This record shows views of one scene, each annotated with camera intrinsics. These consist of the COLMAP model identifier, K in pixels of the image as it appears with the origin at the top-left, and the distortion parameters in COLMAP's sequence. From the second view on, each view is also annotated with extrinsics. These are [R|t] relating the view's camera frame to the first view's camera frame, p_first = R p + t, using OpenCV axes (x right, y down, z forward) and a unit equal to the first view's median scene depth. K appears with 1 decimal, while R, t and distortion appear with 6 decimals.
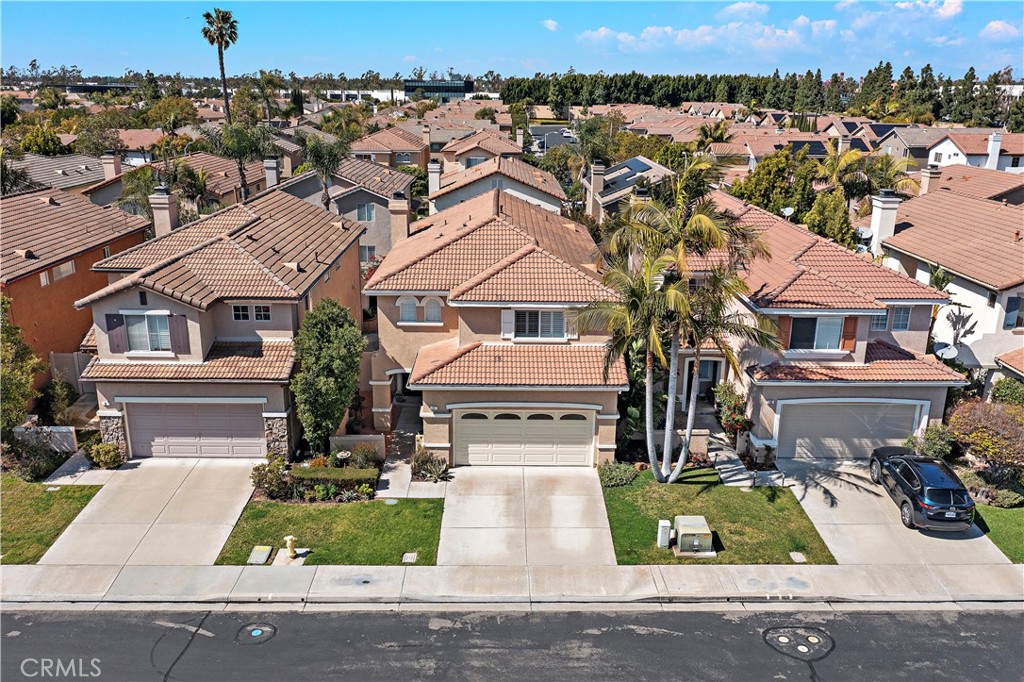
lens RADIAL K [[817.2, 0, 510.4], [0, 817.2, 336.6], [0, 0, 1]] dist [-0.009359, 0.012464]
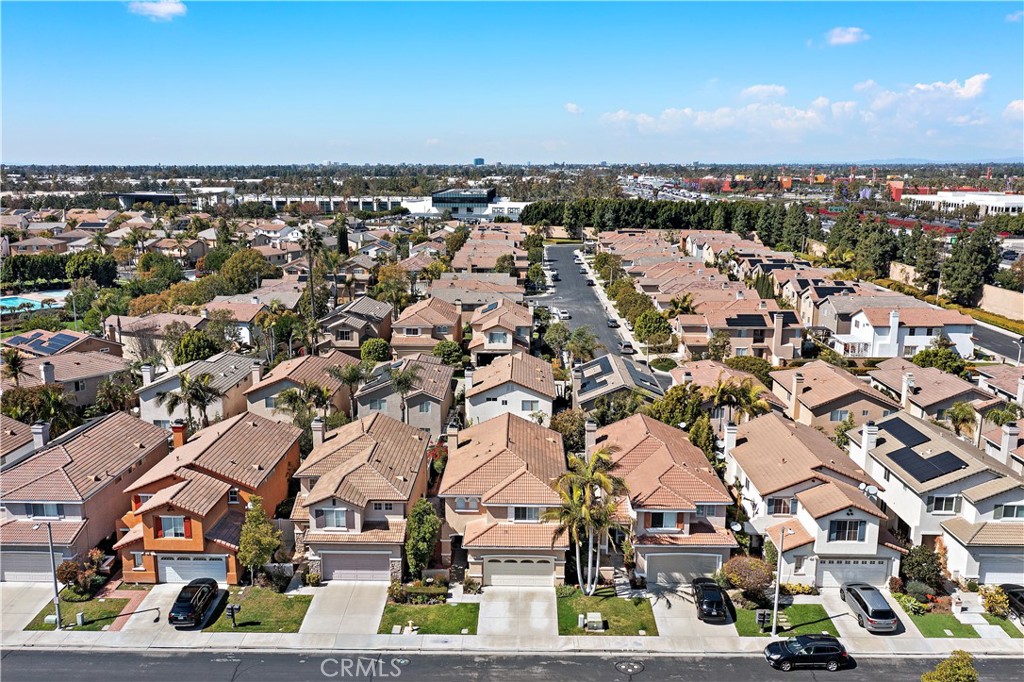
lens RADIAL K [[817.2, 0, 513.0], [0, 817.2, 346.1], [0, 0, 1]] dist [-0.009359, 0.012464]
pose [[0.999729, -0.000004, -0.023270, 0.049083], [-0.002111, 0.995861, -0.090867, -0.248456], [0.023174, 0.090892, 0.995591, -1.057981]]
